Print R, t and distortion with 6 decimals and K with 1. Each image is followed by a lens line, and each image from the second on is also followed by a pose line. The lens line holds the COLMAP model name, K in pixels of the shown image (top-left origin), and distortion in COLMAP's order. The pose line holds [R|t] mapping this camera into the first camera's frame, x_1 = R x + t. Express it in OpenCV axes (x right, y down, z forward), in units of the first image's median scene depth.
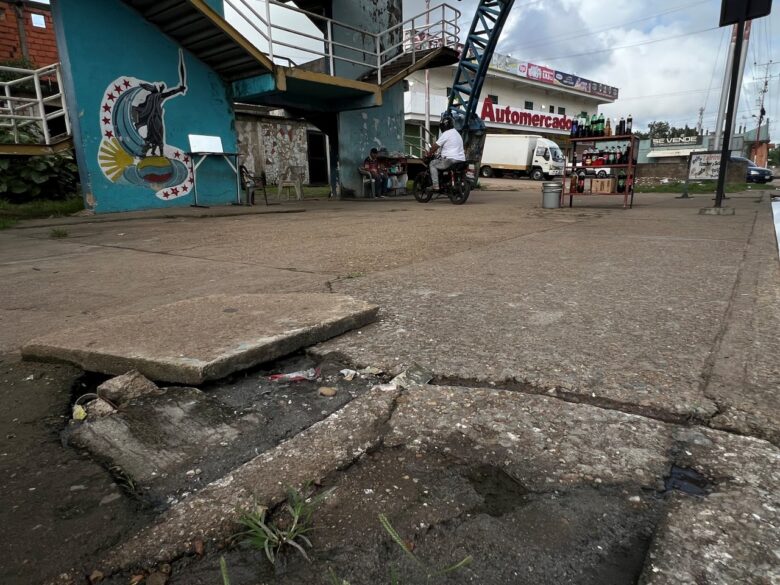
lens RADIAL K [[483.4, 0, 390.4], [0, 483.4, 298.4], [0, 0, 1]] dist [-0.000636, -0.002520]
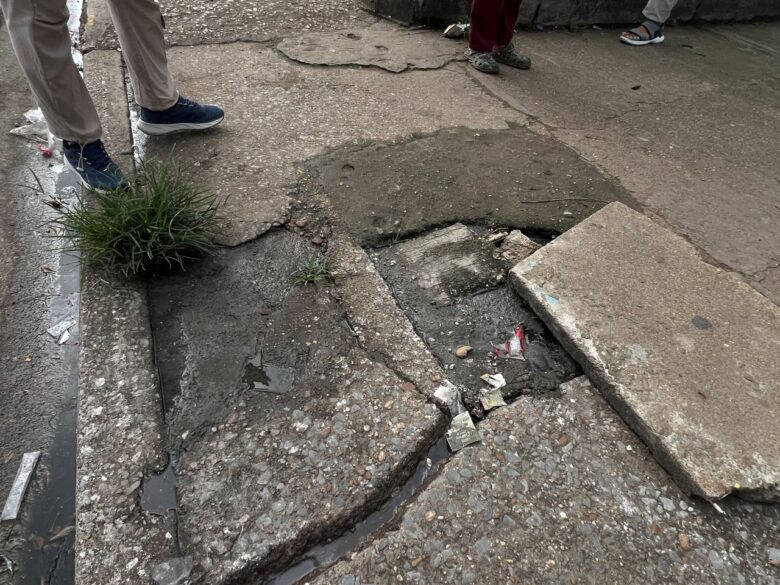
lens RADIAL K [[483.4, 0, 390.4], [0, 483.4, 298.4], [0, 0, 1]] dist [-0.000636, -0.002520]
pose [[-0.499192, 0.598225, -0.626844, 0.645662], [-0.279920, 0.573302, 0.770045, -0.765378], [0.820032, 0.559867, -0.118732, 1.092324]]
